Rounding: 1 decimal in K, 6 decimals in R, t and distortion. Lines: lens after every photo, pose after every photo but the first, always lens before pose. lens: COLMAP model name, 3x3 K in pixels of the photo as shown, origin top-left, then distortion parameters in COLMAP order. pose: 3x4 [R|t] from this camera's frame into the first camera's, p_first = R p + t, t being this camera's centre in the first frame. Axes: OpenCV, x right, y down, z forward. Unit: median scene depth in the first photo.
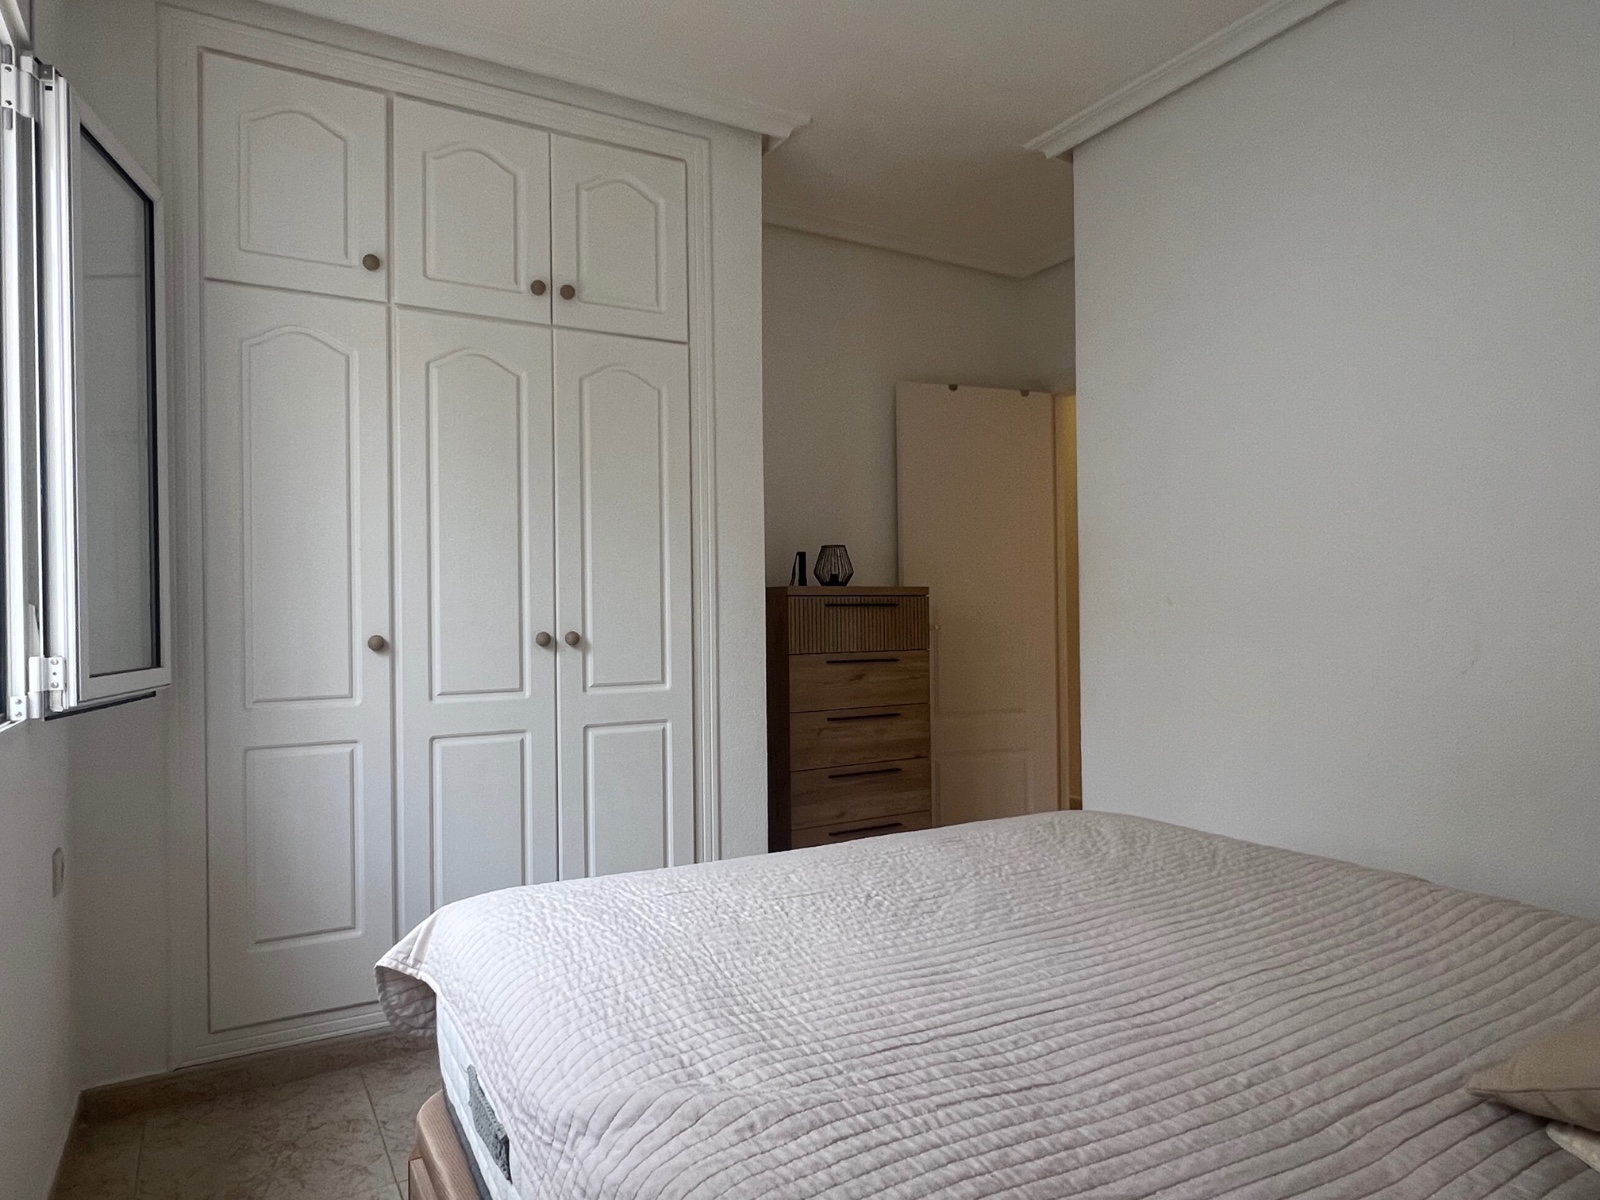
lens RADIAL K [[996.8, 0, 799.0], [0, 996.8, 607.6], [0, 0, 1]] dist [-0.000817, 0.001542]
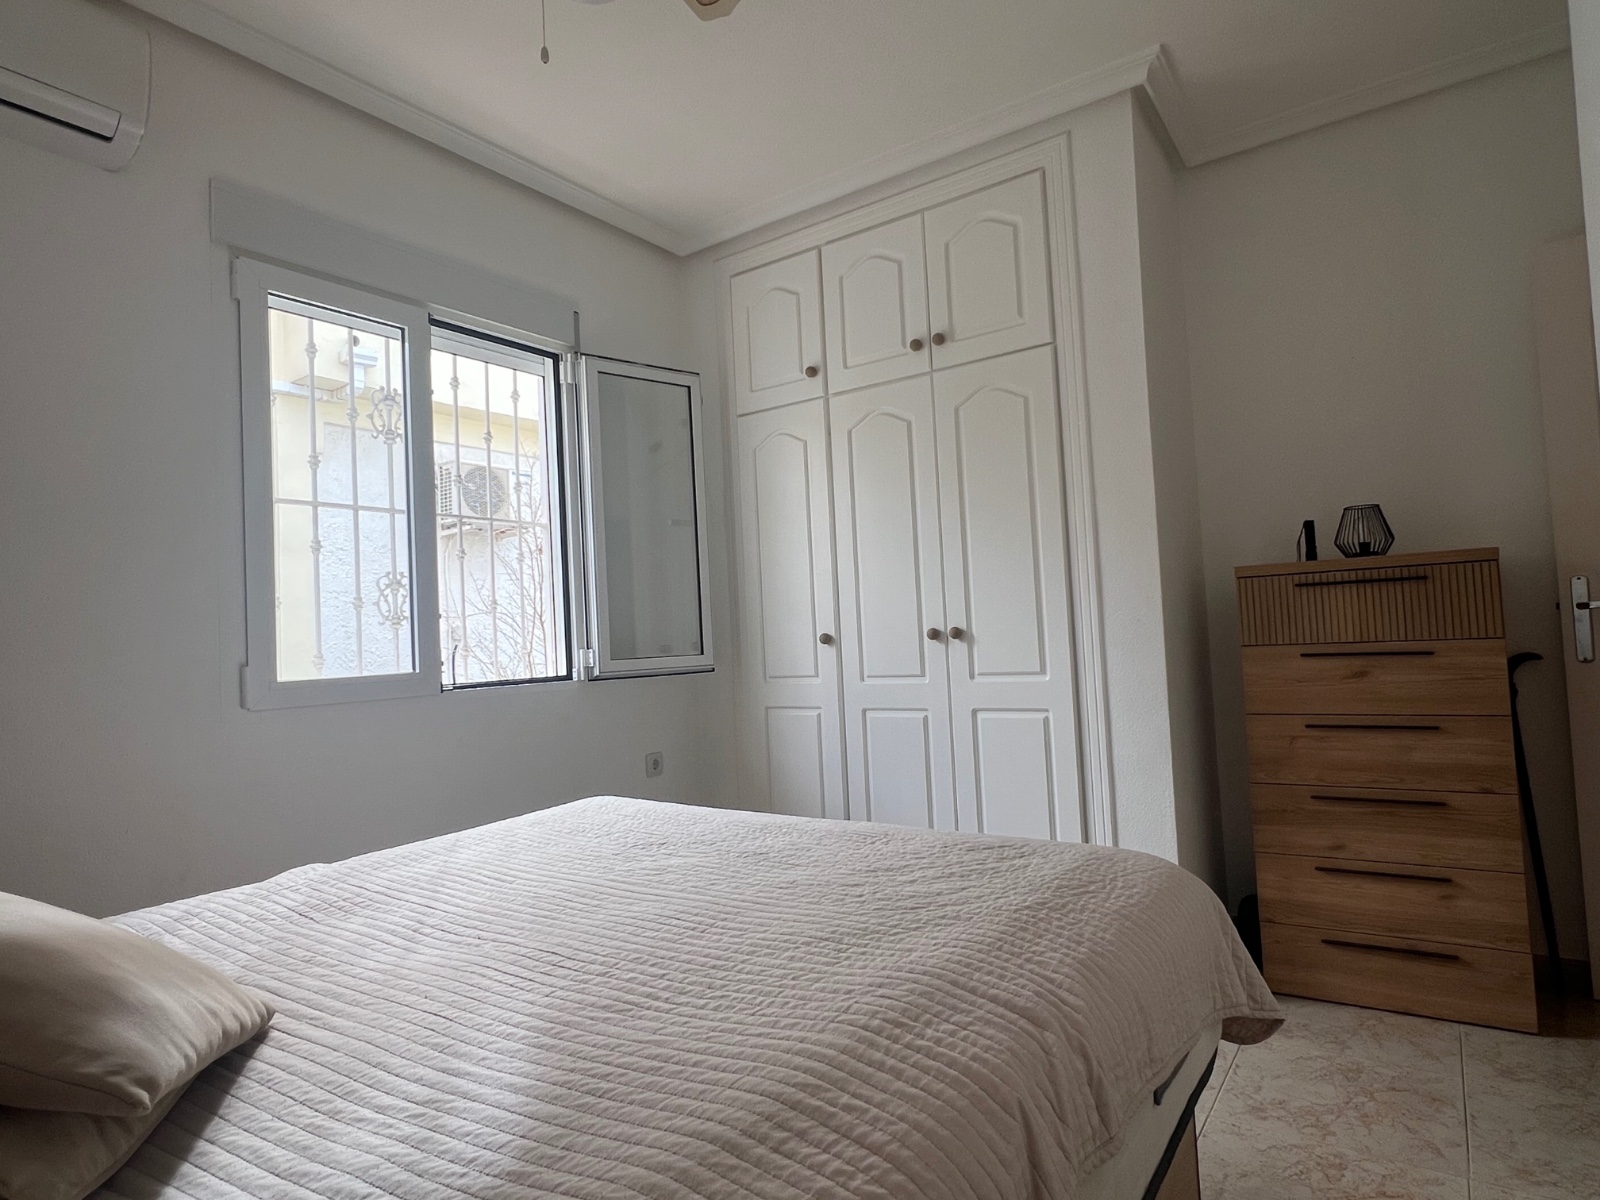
lens RADIAL K [[916.7, 0, 791.7], [0, 916.7, 601.3], [0, 0, 1]] dist [0.003748, -0.002414]
pose [[0.405088, -0.045440, -0.913148, 0.671269], [0.047248, 0.998470, -0.028726, 0.015822], [0.913056, -0.031508, 0.406615, 0.388941]]
